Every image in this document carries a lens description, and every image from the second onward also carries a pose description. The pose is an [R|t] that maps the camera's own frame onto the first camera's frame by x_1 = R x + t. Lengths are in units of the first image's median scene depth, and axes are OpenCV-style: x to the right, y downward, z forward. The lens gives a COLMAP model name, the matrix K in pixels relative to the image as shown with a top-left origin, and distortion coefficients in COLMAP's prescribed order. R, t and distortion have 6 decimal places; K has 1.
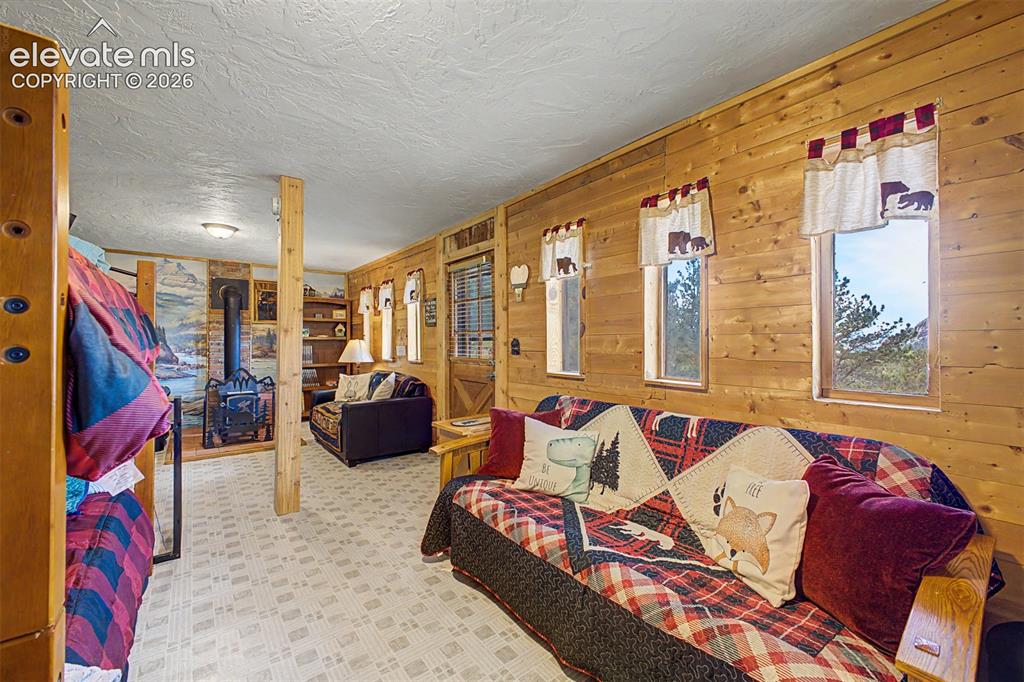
lens RADIAL K [[403.0, 0, 512.7], [0, 403.0, 340.3], [0, 0, 1]] dist [0.003098, -0.001956]
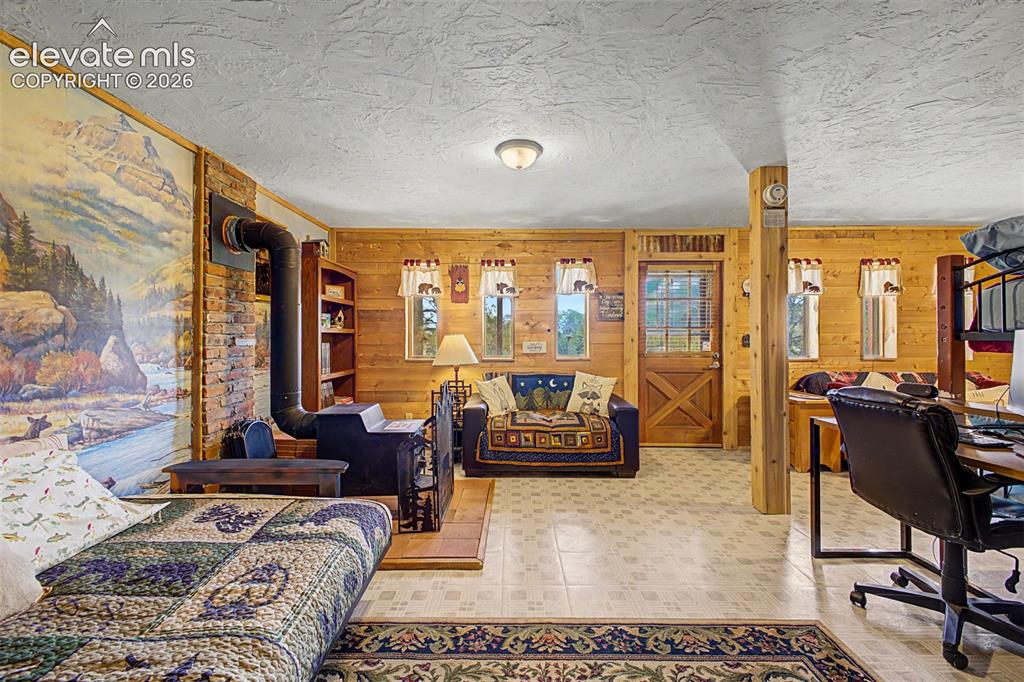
lens RADIAL K [[403.0, 0, 513.5], [0, 403.0, 339.1], [0, 0, 1]] dist [0.003098, -0.001956]
pose [[0.629386, -0.002885, 0.777087, -0.914743], [-0.005019, 0.999957, 0.007777, 0.002307], [-0.777076, -0.008795, 0.629345, 0.471304]]
